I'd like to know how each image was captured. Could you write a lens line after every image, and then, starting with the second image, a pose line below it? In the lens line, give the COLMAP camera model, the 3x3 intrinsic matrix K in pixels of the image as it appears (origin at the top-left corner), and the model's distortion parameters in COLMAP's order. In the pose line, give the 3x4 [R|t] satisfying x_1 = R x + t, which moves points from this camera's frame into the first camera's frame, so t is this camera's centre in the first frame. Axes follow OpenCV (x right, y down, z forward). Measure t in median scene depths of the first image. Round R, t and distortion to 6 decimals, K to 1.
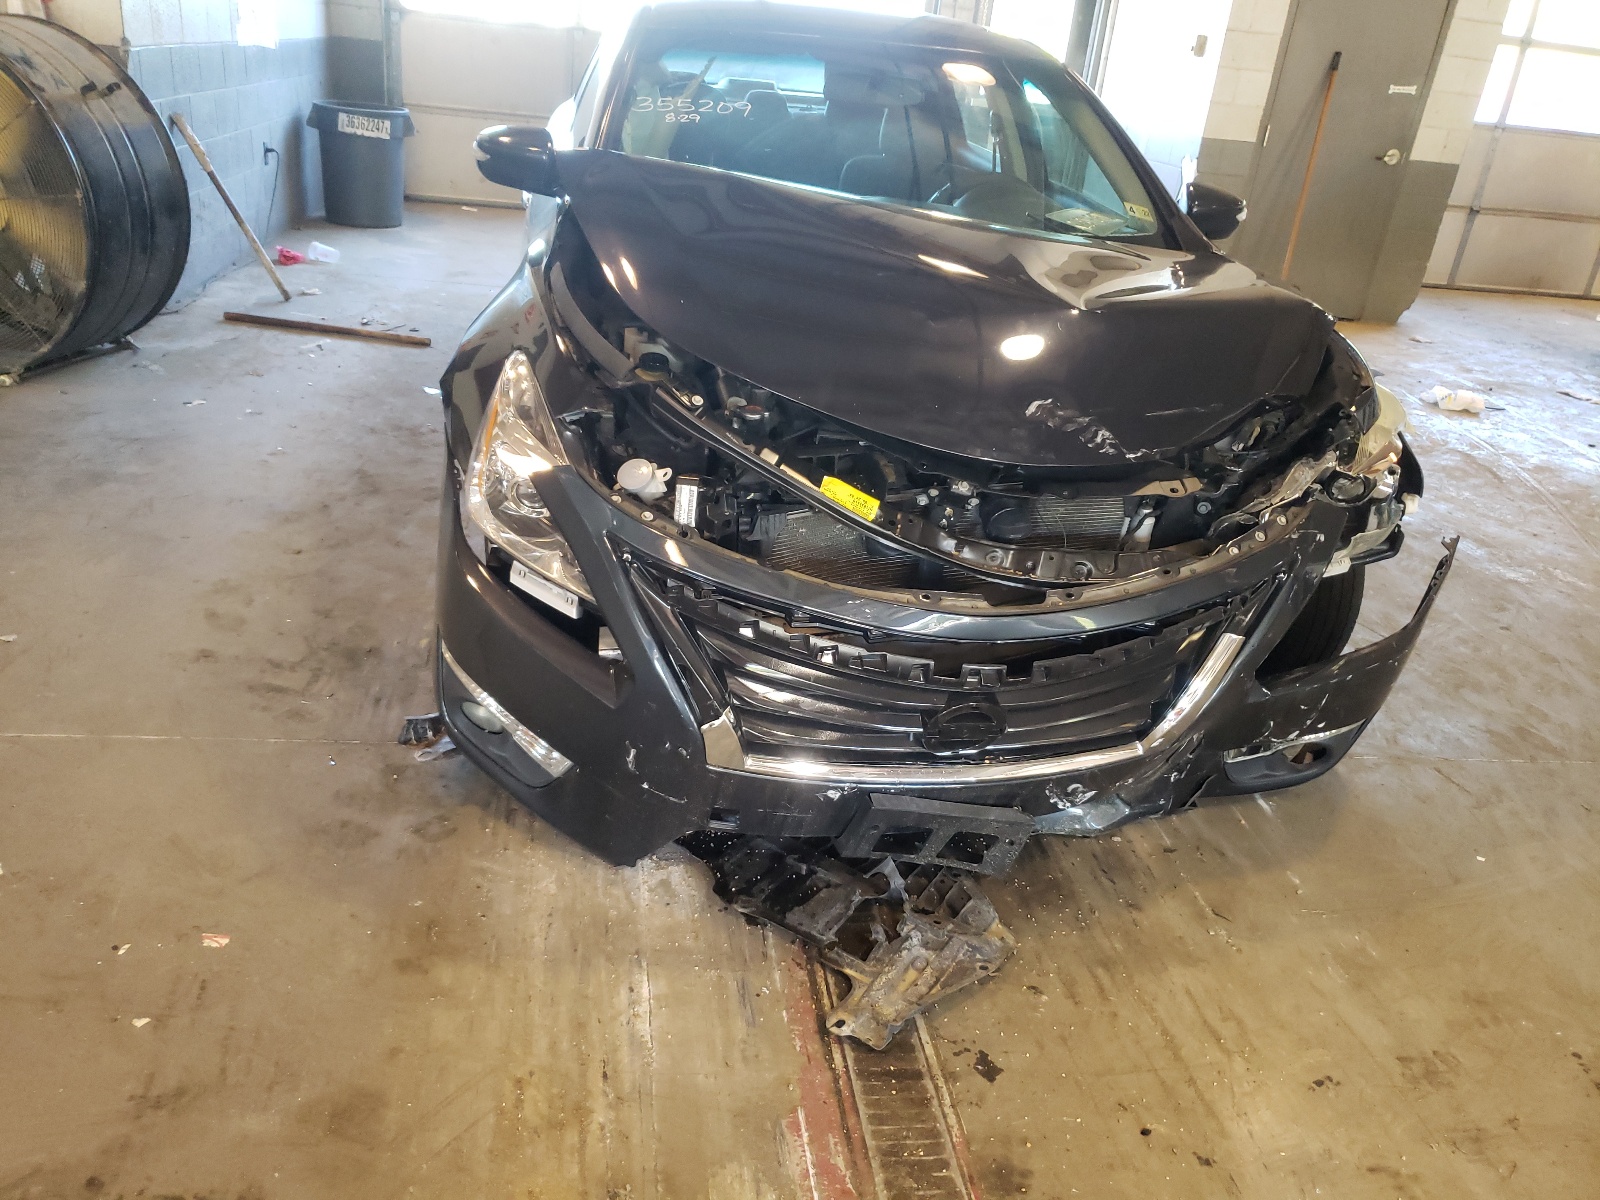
lens RADIAL K [[1256.1, 0, 800.0], [0, 1256.1, 600.0], [0, 0, 1]] dist [0.023796, 0.003724]
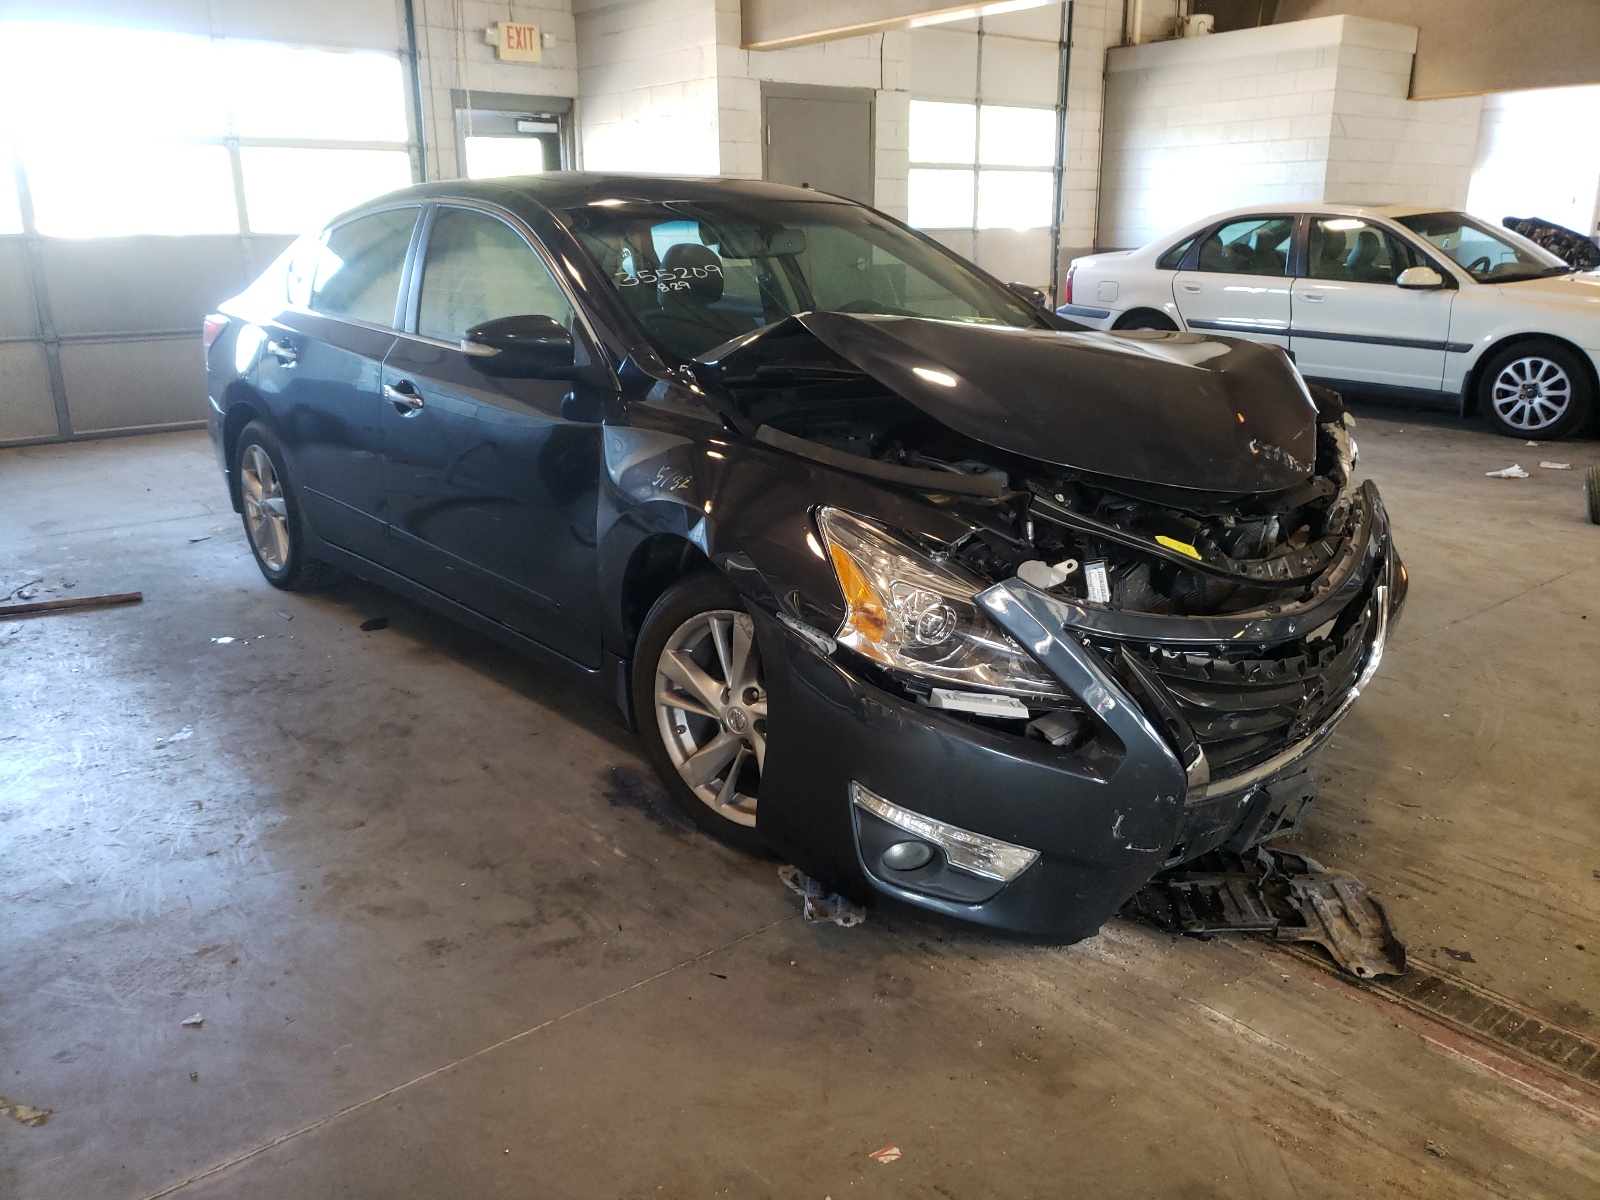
lens RADIAL K [[1256.1, 0, 800.0], [0, 1256.1, 600.0], [0, 0, 1]] dist [0.023796, 0.003724]
pose [[0.839927, -0.251891, 0.480701, -0.821966], [0.301277, 0.953156, -0.026959, -0.110291], [-0.451392, 0.167467, 0.876470, 0.135277]]
